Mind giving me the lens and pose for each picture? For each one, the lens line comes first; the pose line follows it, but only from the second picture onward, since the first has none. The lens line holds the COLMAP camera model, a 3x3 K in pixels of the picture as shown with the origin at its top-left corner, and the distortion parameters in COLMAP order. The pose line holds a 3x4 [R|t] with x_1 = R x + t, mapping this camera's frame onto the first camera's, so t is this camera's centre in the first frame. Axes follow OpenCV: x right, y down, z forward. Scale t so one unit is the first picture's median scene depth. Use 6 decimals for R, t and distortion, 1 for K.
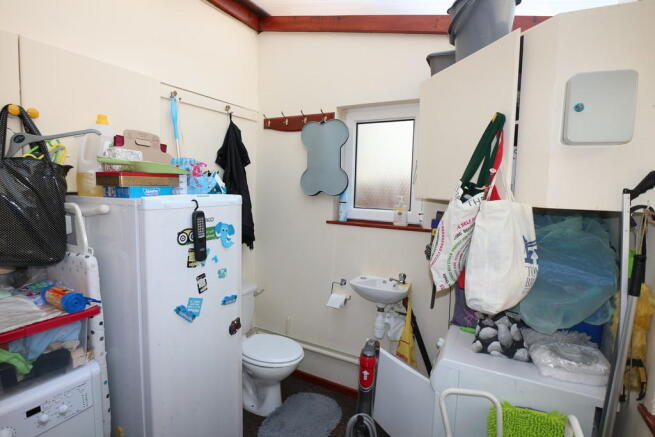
lens RADIAL K [[331.4, 0, 327.3], [0, 331.4, 215.3], [0, 0, 1]] dist [-0.006008, -0.001030]
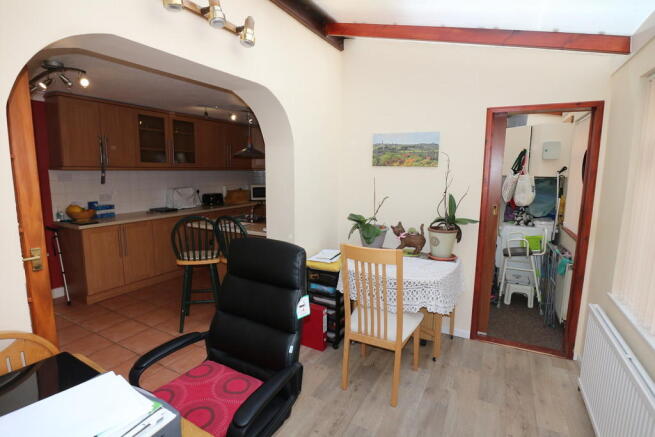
lens RADIAL K [[331.4, 0, 327.3], [0, 331.4, 215.3], [0, 0, 1]] dist [-0.006008, -0.001030]
pose [[0.999882, -0.015008, -0.003258, -1.493076], [0.015134, 0.998971, 0.042761, 0.192603], [0.002613, -0.042805, 0.999080, -2.405556]]
